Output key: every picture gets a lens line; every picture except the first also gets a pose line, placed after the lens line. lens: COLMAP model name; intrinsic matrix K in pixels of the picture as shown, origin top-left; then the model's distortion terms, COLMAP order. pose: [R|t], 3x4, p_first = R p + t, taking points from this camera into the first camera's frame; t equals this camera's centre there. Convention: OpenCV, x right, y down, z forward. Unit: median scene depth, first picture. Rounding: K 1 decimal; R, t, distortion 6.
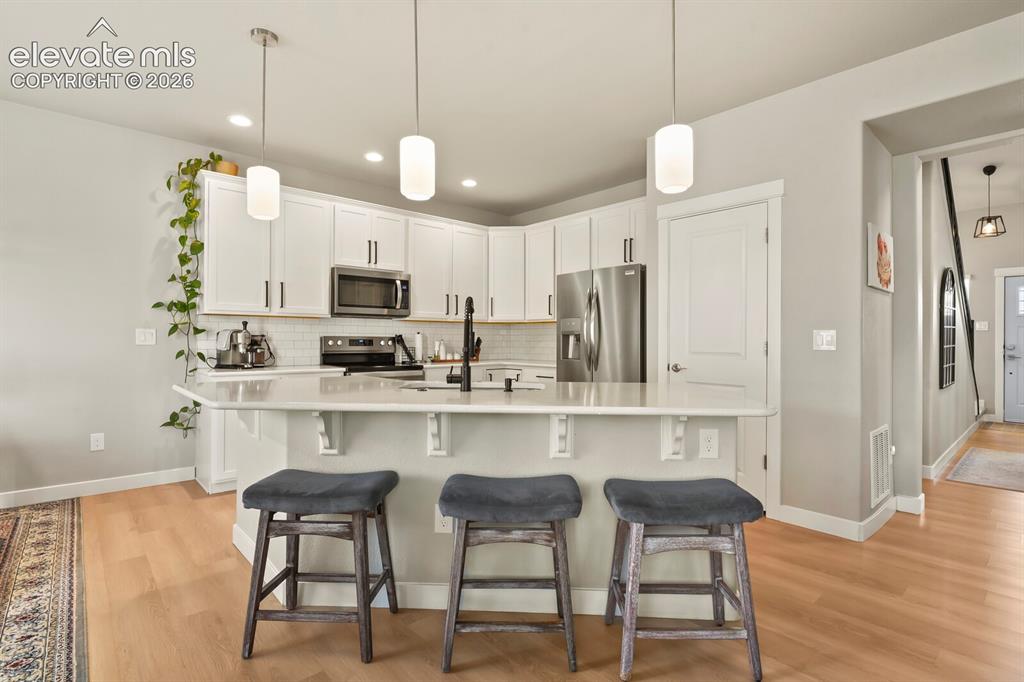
lens RADIAL K [[495.3, 0, 518.0], [0, 495.3, 342.3], [0, 0, 1]] dist [-0.003931, -0.003144]
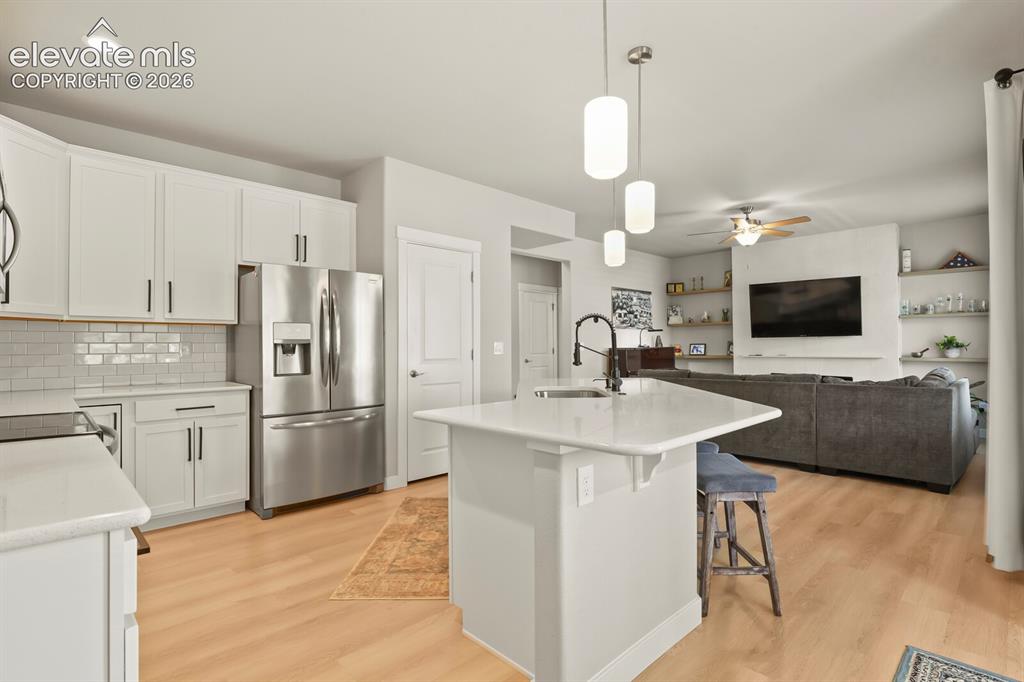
lens RADIAL K [[495.3, 0, 517.2], [0, 495.3, 341.2], [0, 0, 1]] dist [-0.003931, -0.003144]
pose [[-0.035512, 0.008222, 0.999335, -0.758934], [0.010079, 0.999918, -0.007868, -0.010937], [-0.999318, 0.009792, -0.035592, 0.731419]]
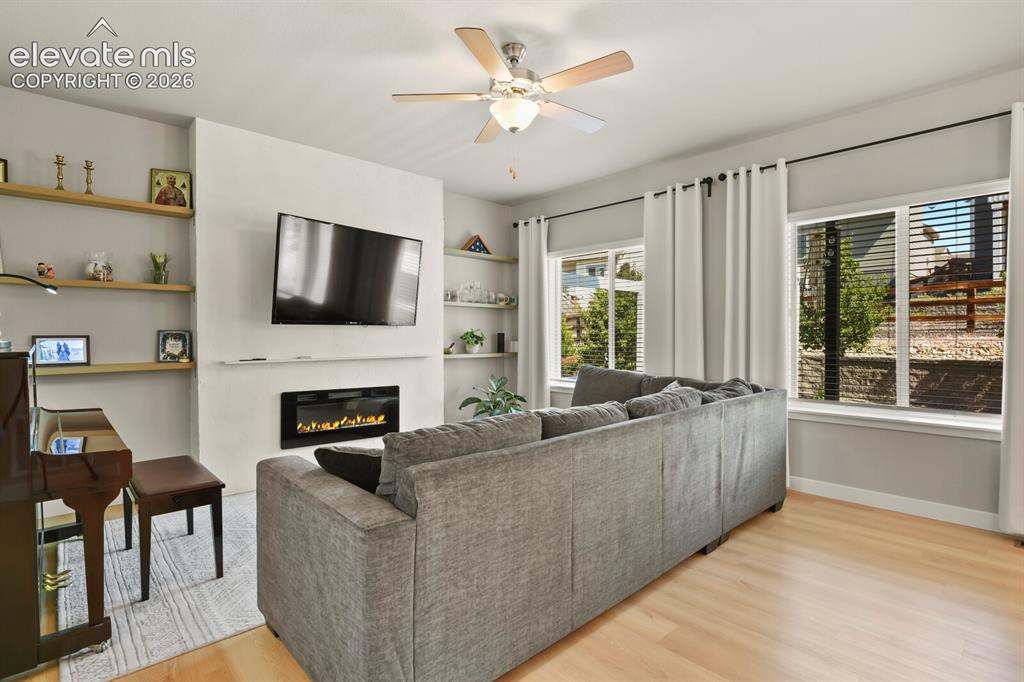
lens RADIAL K [[495.3, 0, 518.5], [0, 495.3, 342.2], [0, 0, 1]] dist [-0.003931, -0.003144]
pose [[-0.999687, 0.000267, -0.025023, 0.621187], [-0.000156, 0.999857, 0.016912, -0.011776], [0.025023, 0.016911, -0.999544, 0.695198]]
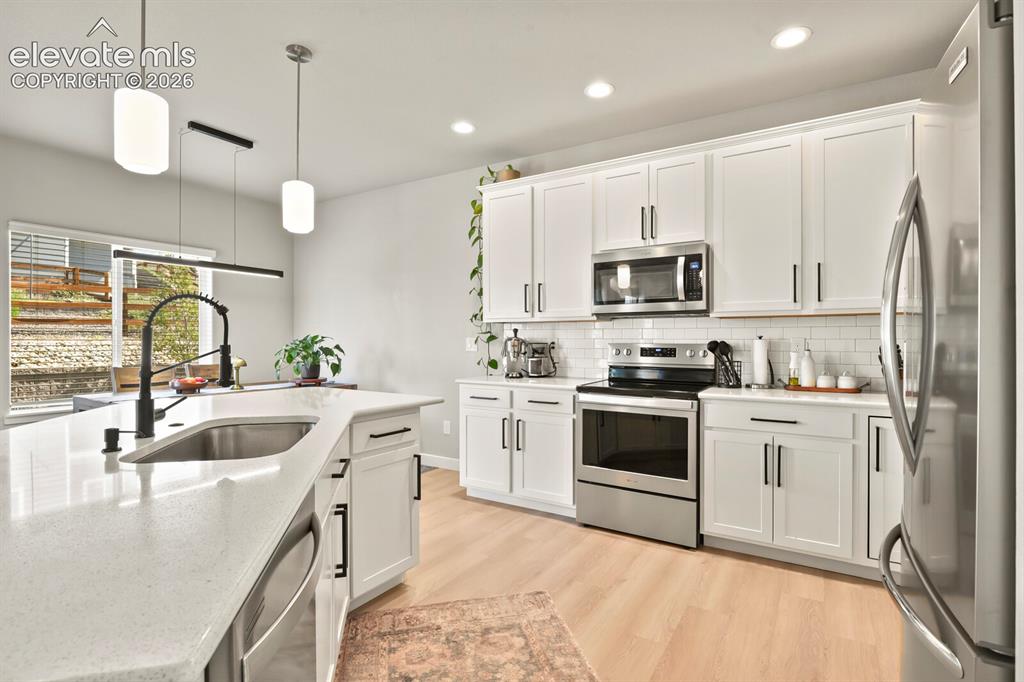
lens RADIAL K [[495.3, 0, 517.5], [0, 495.3, 341.7], [0, 0, 1]] dist [-0.003931, -0.003144]
pose [[0.277609, -0.000535, -0.960694, 0.374976], [-0.002936, 0.999995, -0.001406, -0.015637], [0.960690, 0.003211, 0.277606, 0.732941]]
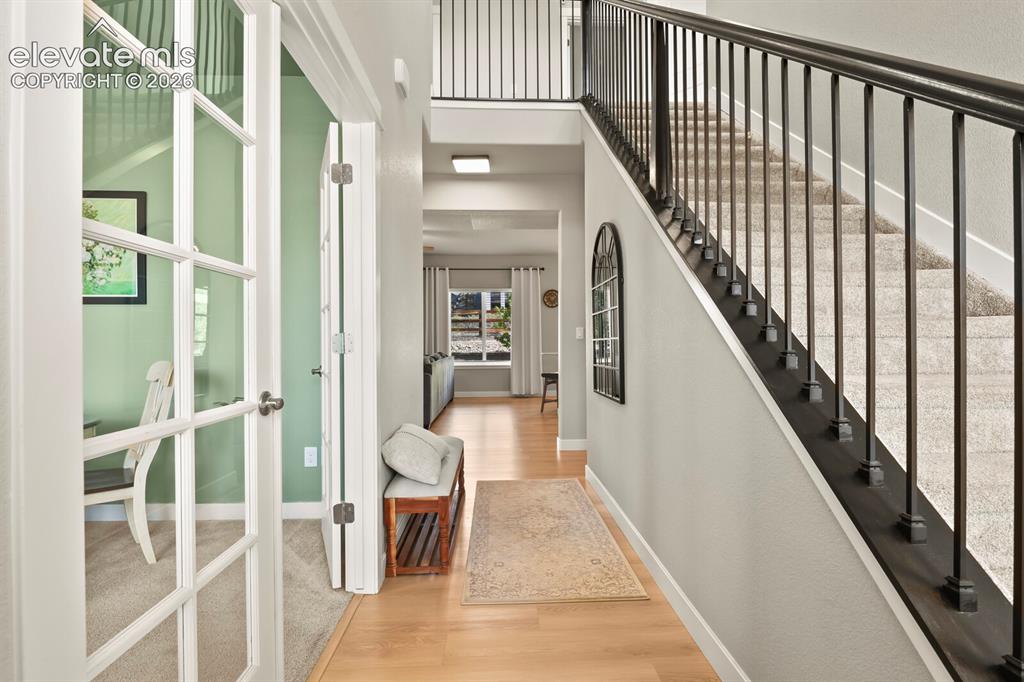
lens RADIAL K [[495.3, 0, 515.3], [0, 495.3, 341.4], [0, 0, 1]] dist [-0.003931, -0.003144]
pose [[-0.643230, 0.003041, -0.765667, 1.685083], [0.003865, 0.999992, 0.000725, 0.014531], [0.765663, -0.002493, -0.643237, 1.530747]]
